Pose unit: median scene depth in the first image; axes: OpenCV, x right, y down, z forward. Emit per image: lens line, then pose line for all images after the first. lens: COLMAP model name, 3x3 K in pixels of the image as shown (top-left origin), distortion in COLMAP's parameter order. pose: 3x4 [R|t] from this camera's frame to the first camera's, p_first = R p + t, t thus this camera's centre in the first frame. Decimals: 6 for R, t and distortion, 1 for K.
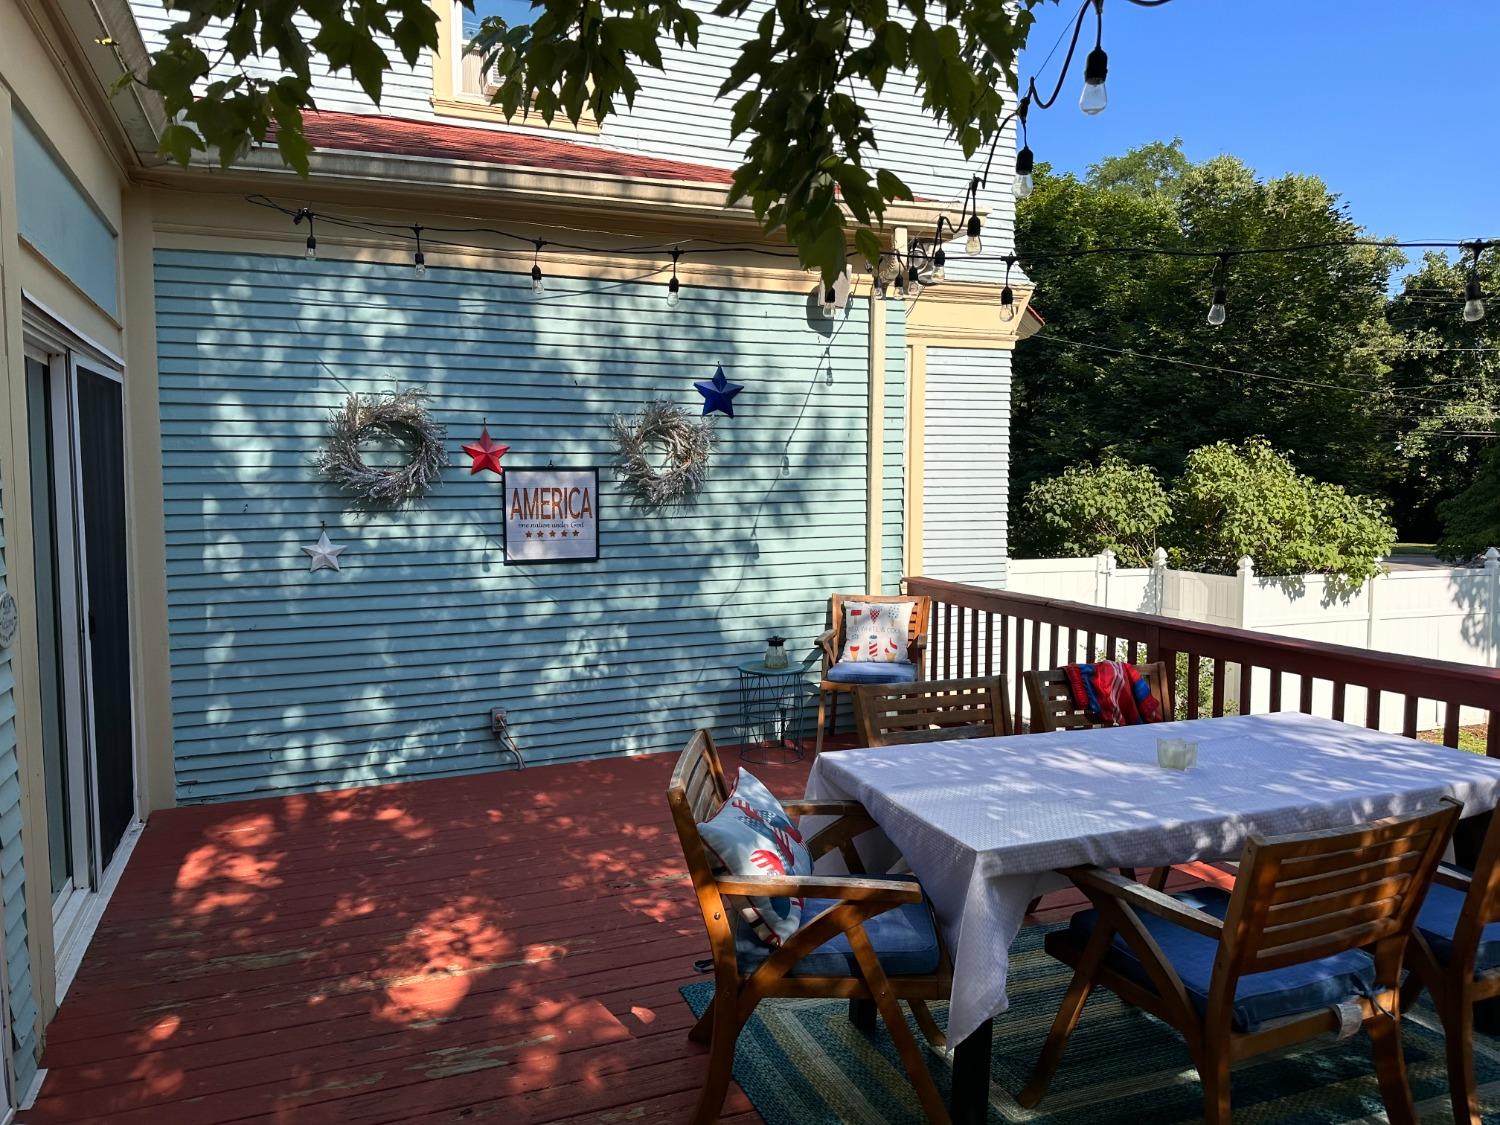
lens RADIAL K [[1059.3, 0, 722.8], [0, 1059.3, 569.0], [0, 0, 1]] dist [0.129240, -0.141543]
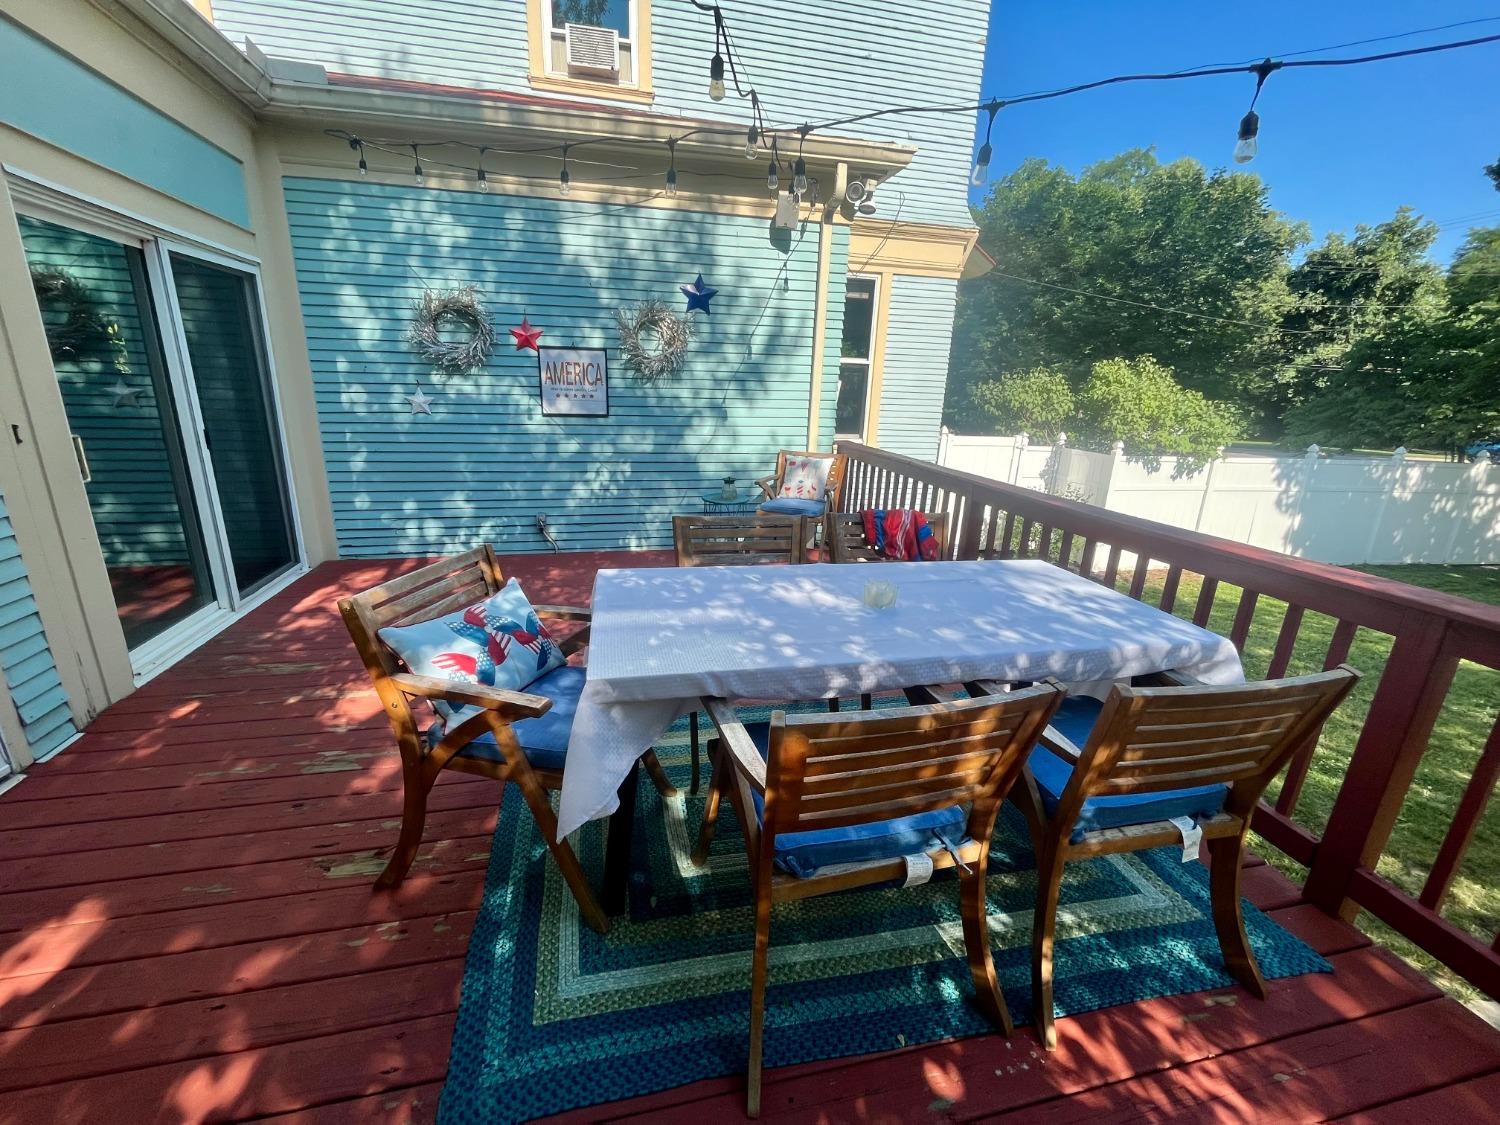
lens RADIAL K [[611.7, 0, 728.3], [0, 611.7, 559.9], [0, 0, 1]] dist [-0.002824, 0.005685]
pose [[0.986460, 0.077873, -0.144335, 0.174012], [-0.047784, 0.978368, 0.201277, 0.007665], [0.156886, -0.191655, 0.968842, 0.178373]]
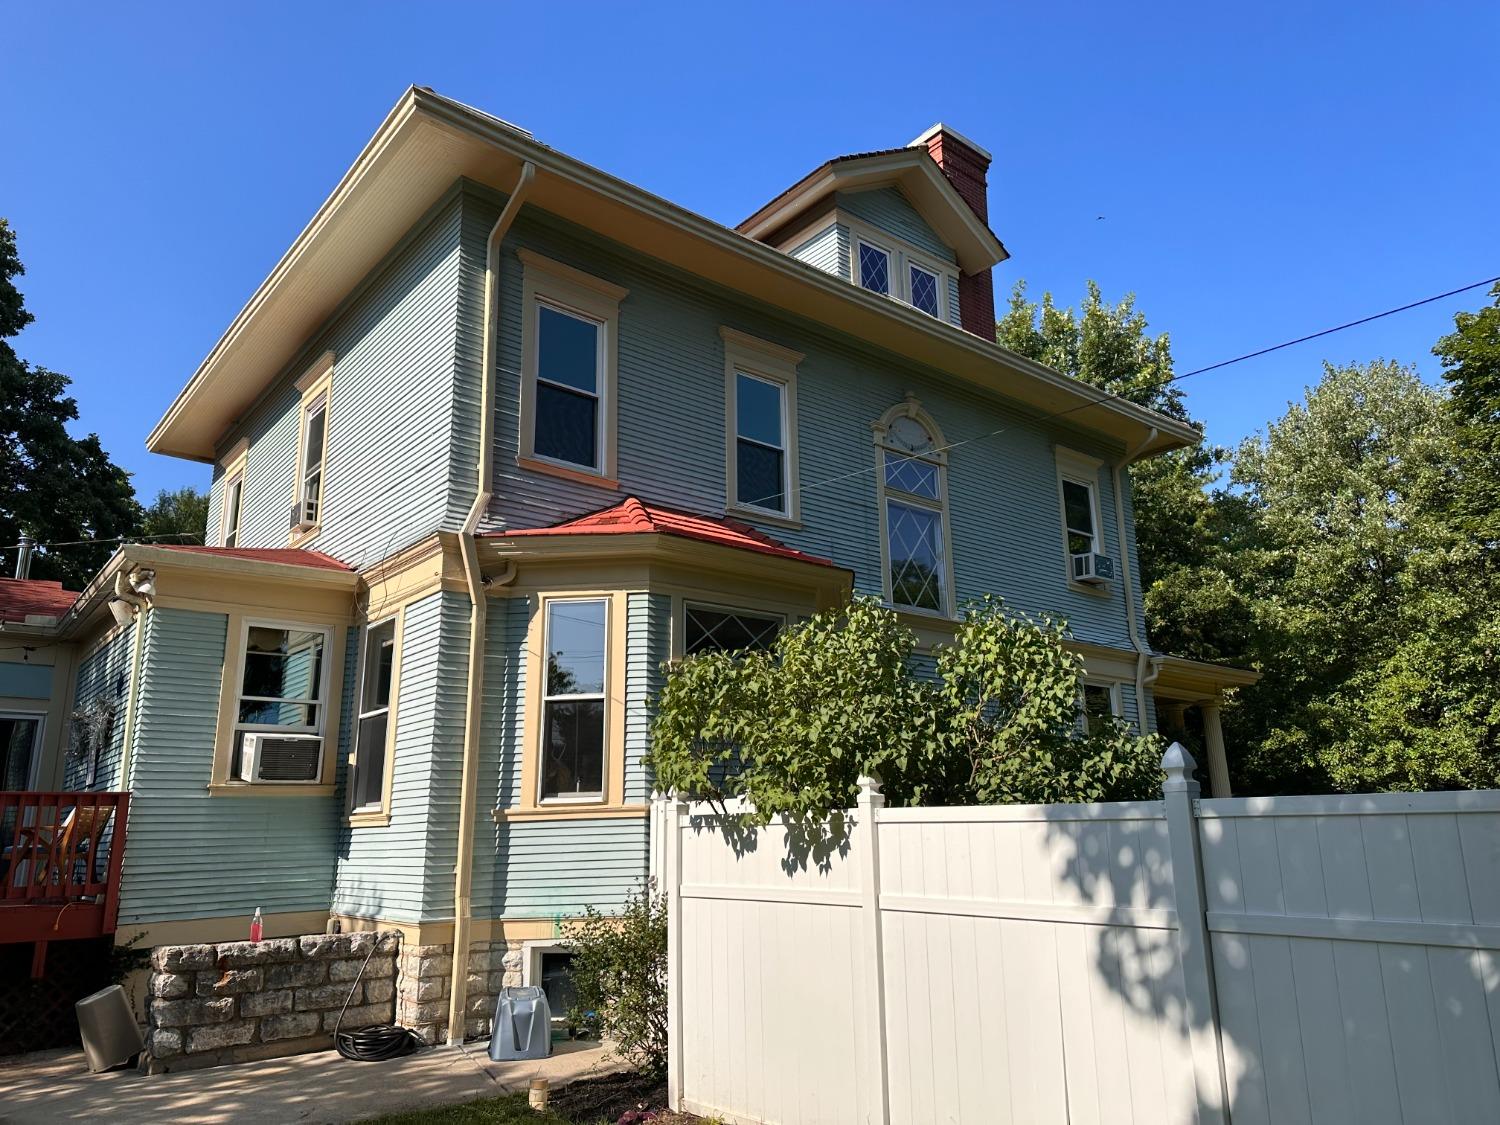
lens RADIAL K [[1059.3, 0, 722.8], [0, 1059.3, 569.0], [0, 0, 1]] dist [0.129240, -0.141543]
pose [[0.310457, -0.228712, -0.922663, 2.026406], [-0.026684, 0.968145, -0.248964, 0.041115], [0.950213, 0.101913, 0.294465, 1.483704]]
